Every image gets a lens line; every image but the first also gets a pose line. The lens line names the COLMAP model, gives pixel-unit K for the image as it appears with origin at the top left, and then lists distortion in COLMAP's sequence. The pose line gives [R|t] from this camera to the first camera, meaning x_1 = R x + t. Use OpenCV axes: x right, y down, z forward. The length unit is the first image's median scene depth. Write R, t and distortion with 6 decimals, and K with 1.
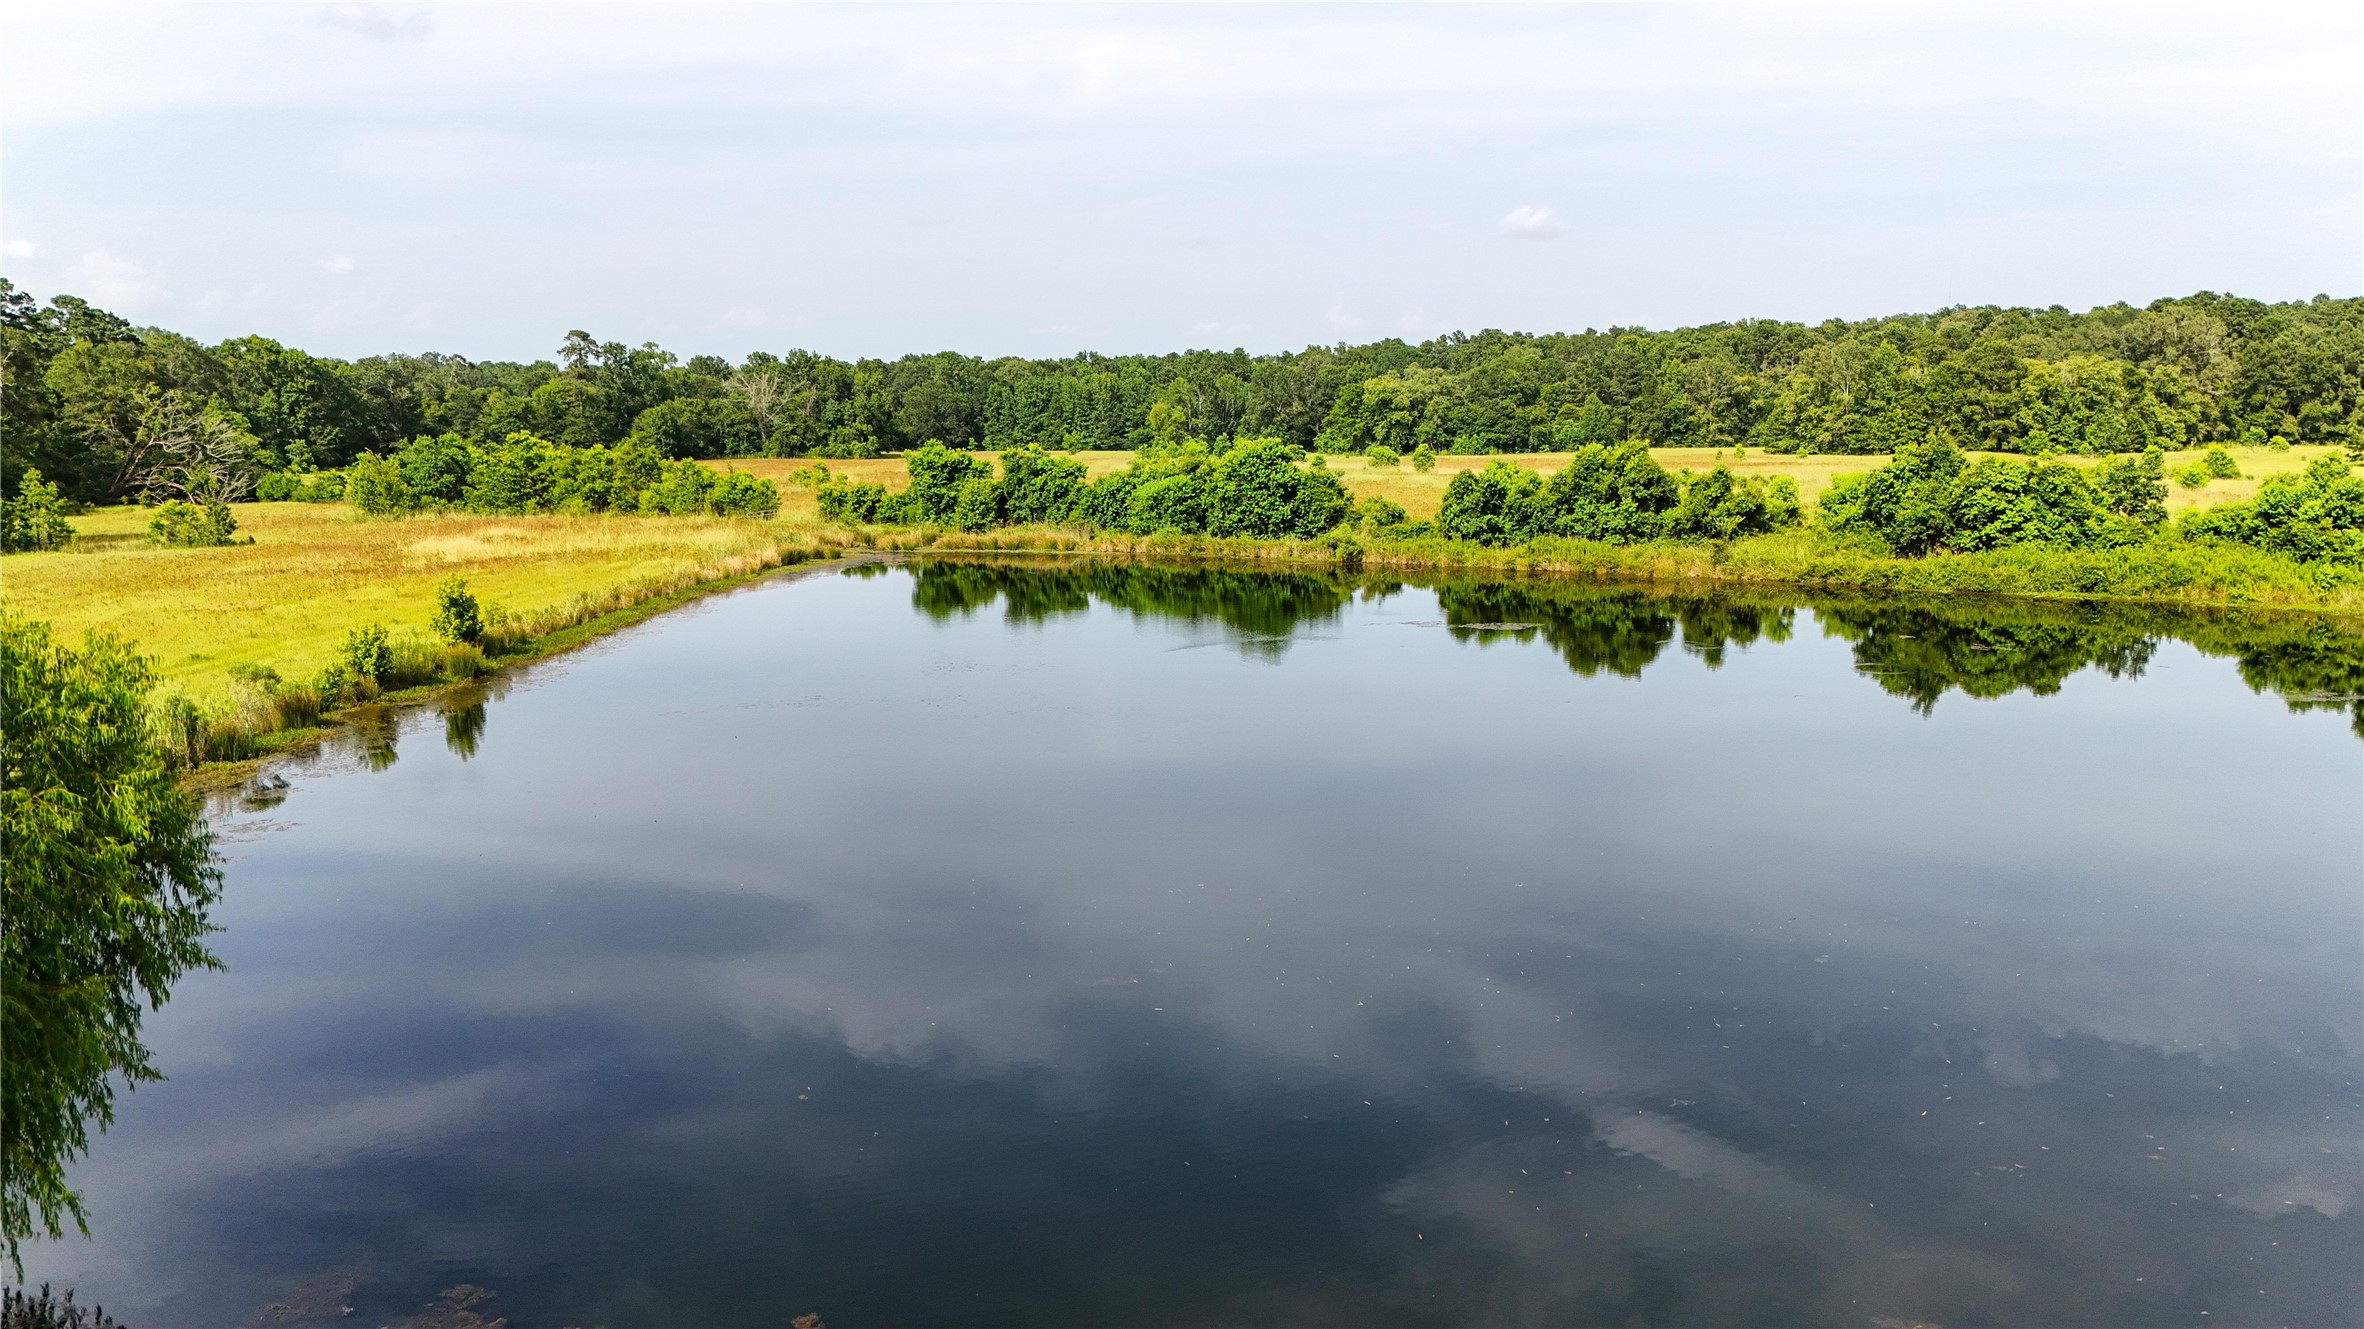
lens RADIAL K [[1737.1, 0, 1165.1], [0, 1737.1, 678.7], [0, 0, 1]] dist [0.078239, -0.082503]
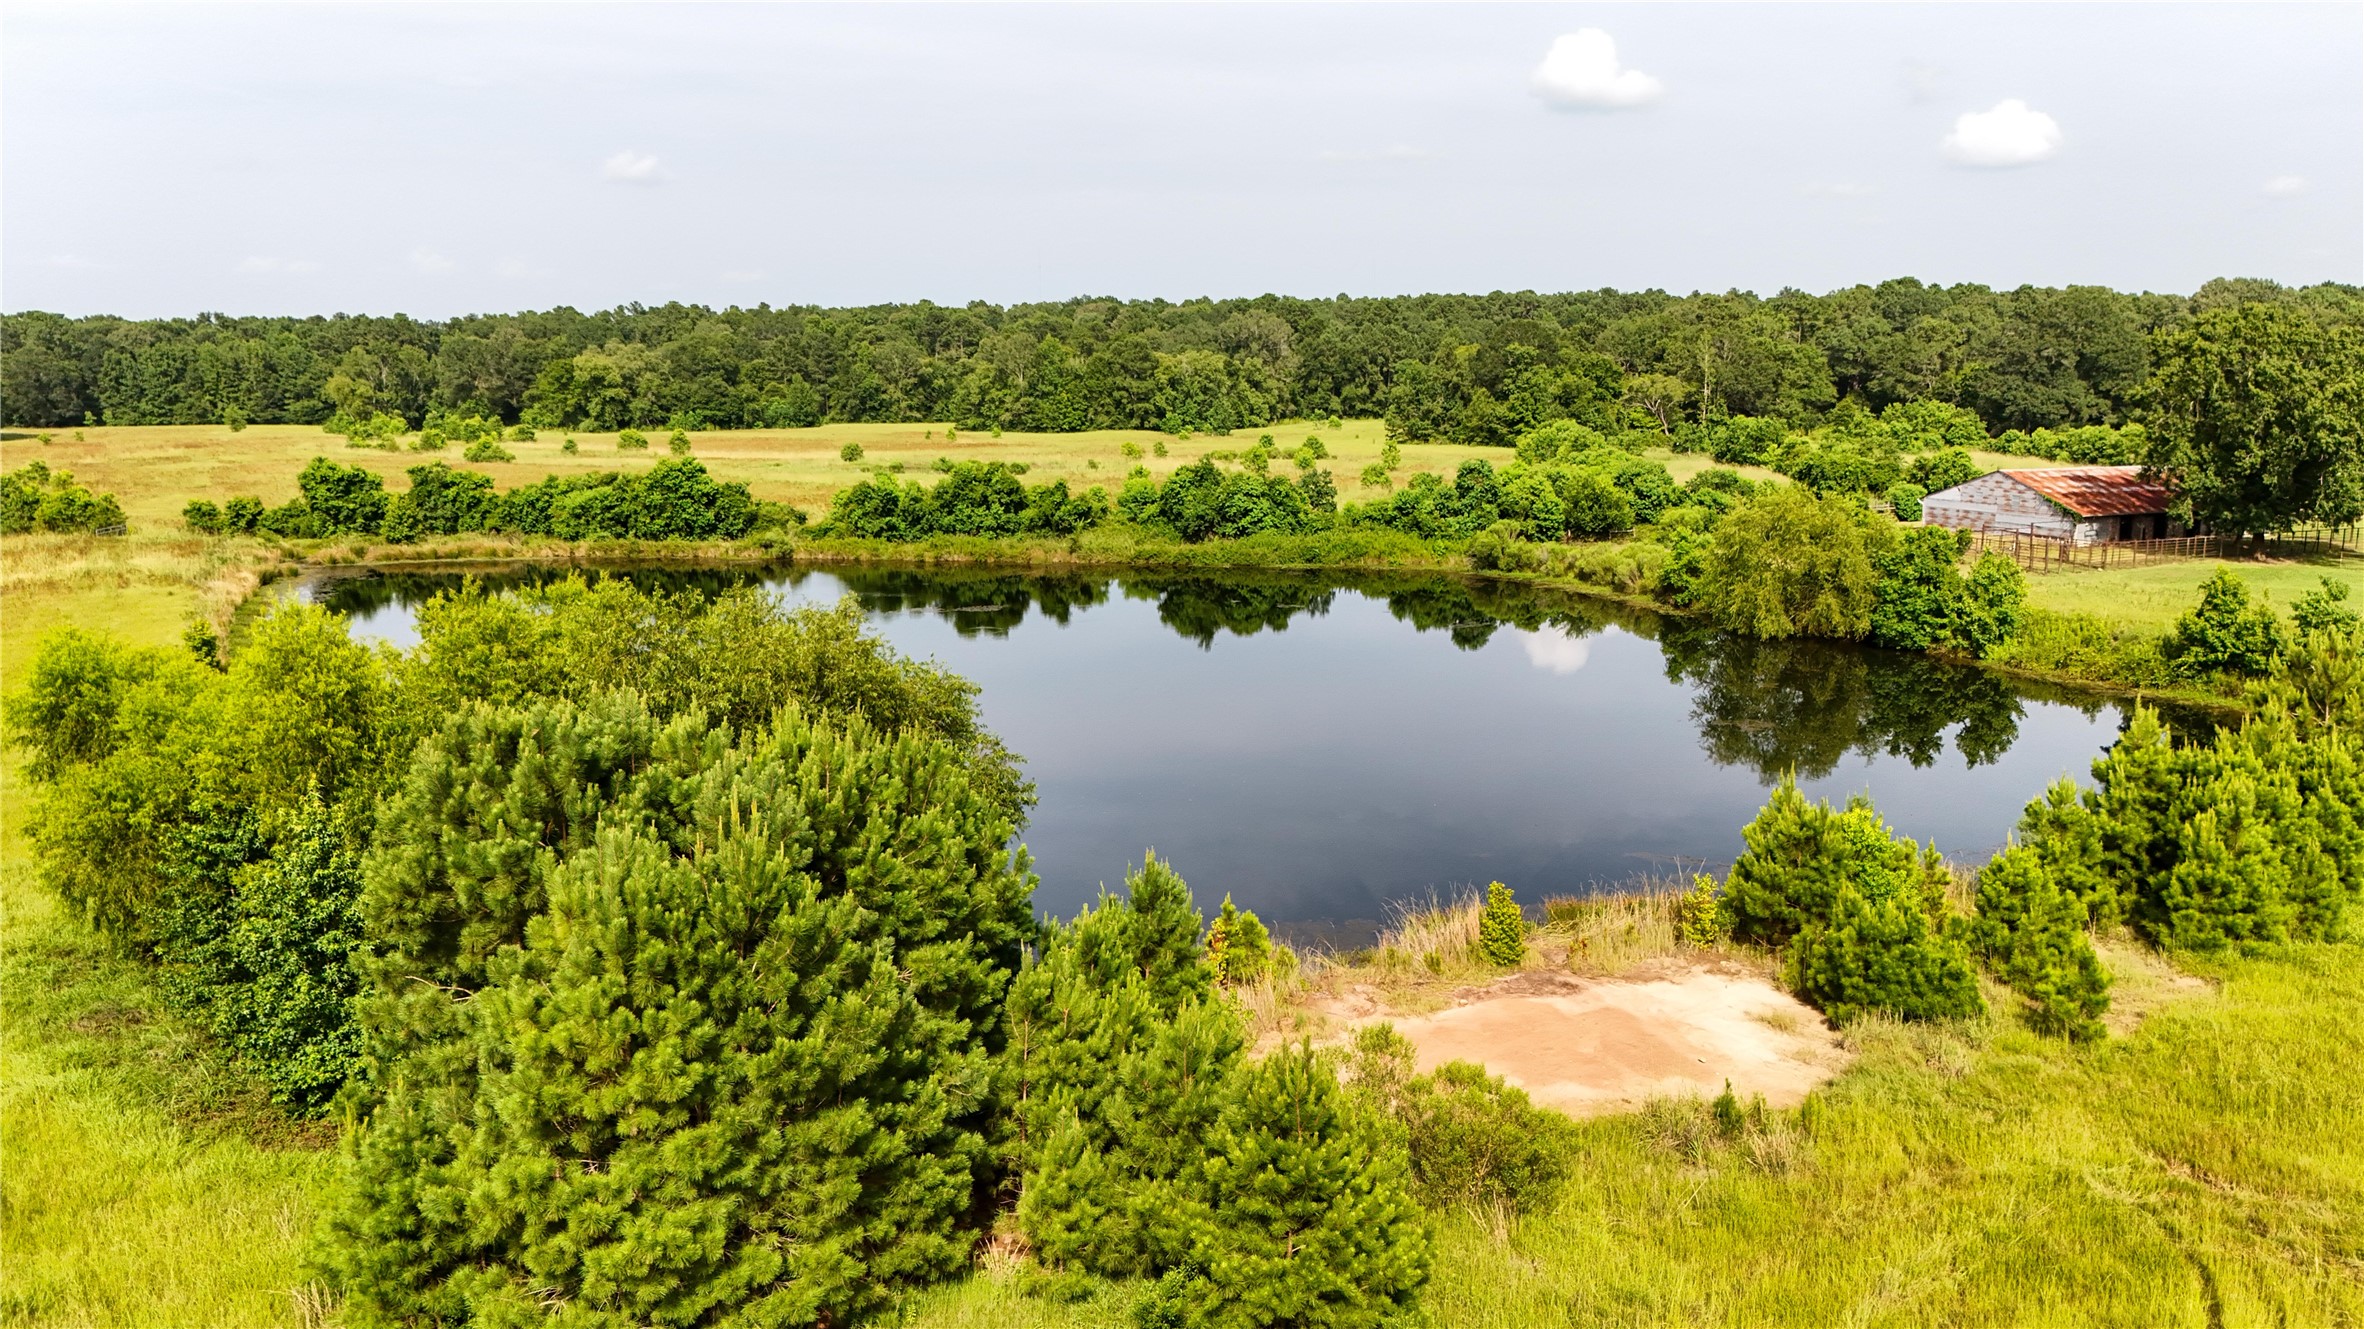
lens RADIAL K [[1737.1, 0, 1162.5], [0, 1737.1, 680.5], [0, 0, 1]] dist [0.078239, -0.082503]
pose [[0.886965, -0.077937, 0.455213, -0.076461], [0.066579, 0.996940, 0.040961, -0.004658], [-0.457012, -0.006024, 0.889440, -0.076810]]
